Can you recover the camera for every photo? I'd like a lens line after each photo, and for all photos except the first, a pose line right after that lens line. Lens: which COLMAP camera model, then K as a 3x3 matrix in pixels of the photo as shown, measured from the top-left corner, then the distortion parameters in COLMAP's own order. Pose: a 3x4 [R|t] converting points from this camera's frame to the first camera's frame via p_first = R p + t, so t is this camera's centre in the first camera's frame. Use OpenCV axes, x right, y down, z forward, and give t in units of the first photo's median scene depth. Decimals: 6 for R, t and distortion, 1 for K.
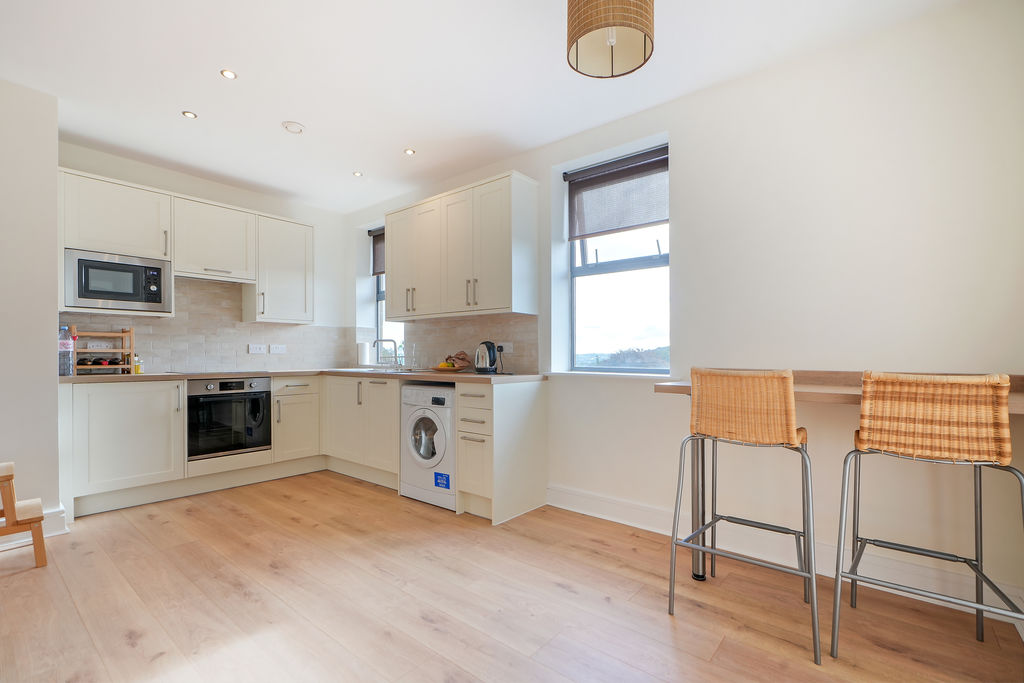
lens RADIAL K [[467.1, 0, 494.1], [0, 467.1, 357.4], [0, 0, 1]] dist [-0.000608, 0.001134]
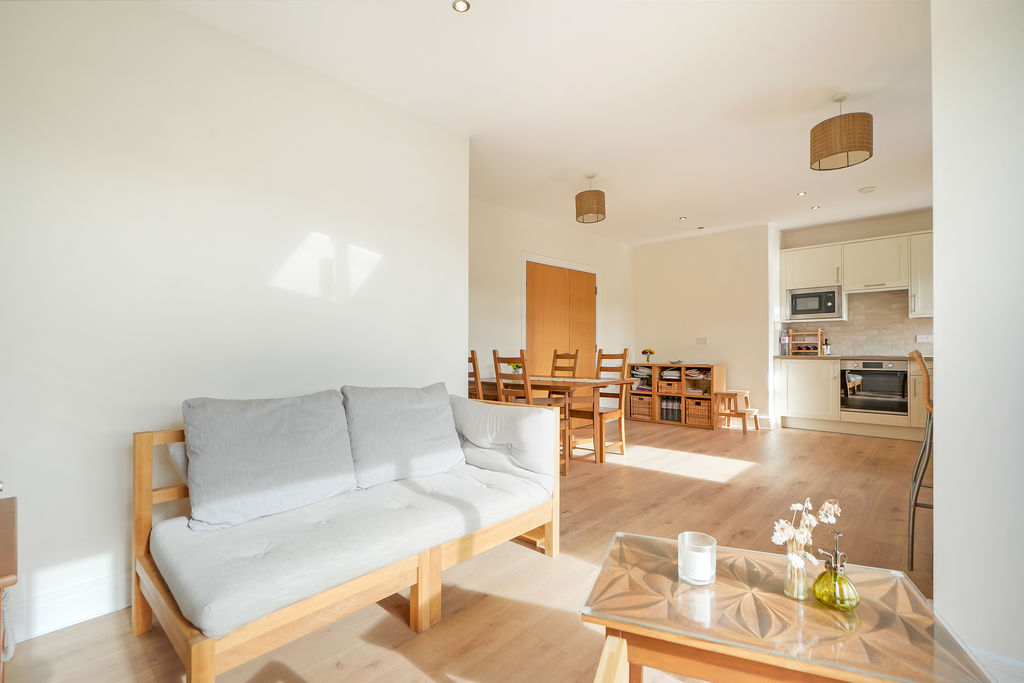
lens RADIAL K [[467.1, 0, 513.1], [0, 467.1, 343.7], [0, 0, 1]] dist [-0.000608, 0.001134]
pose [[-0.038951, -0.005043, -0.999228, 0.917618], [0.003733, 0.999980, -0.005192, -0.002894], [0.999234, -0.003932, -0.038932, -0.058770]]
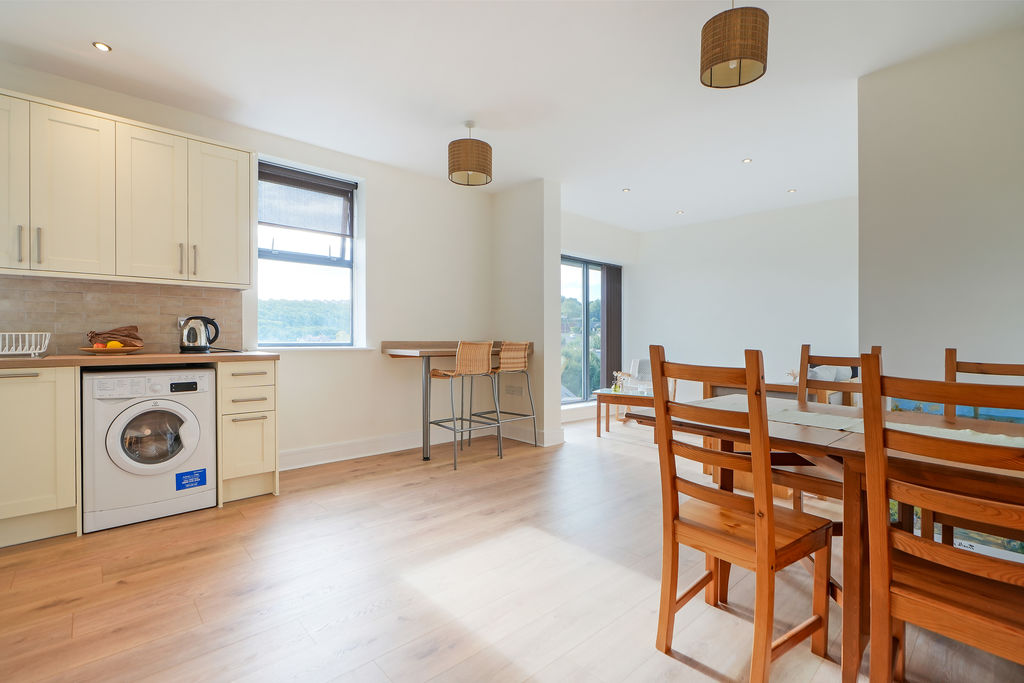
lens RADIAL K [[467.1, 0, 510.8], [0, 467.1, 337.8], [0, 0, 1]] dist [-0.000608, 0.001134]
pose [[0.130920, -0.009256, 0.991350, -1.085359], [-0.004956, 0.999938, 0.009991, -0.006775], [-0.991381, -0.006221, 0.130866, 0.388960]]
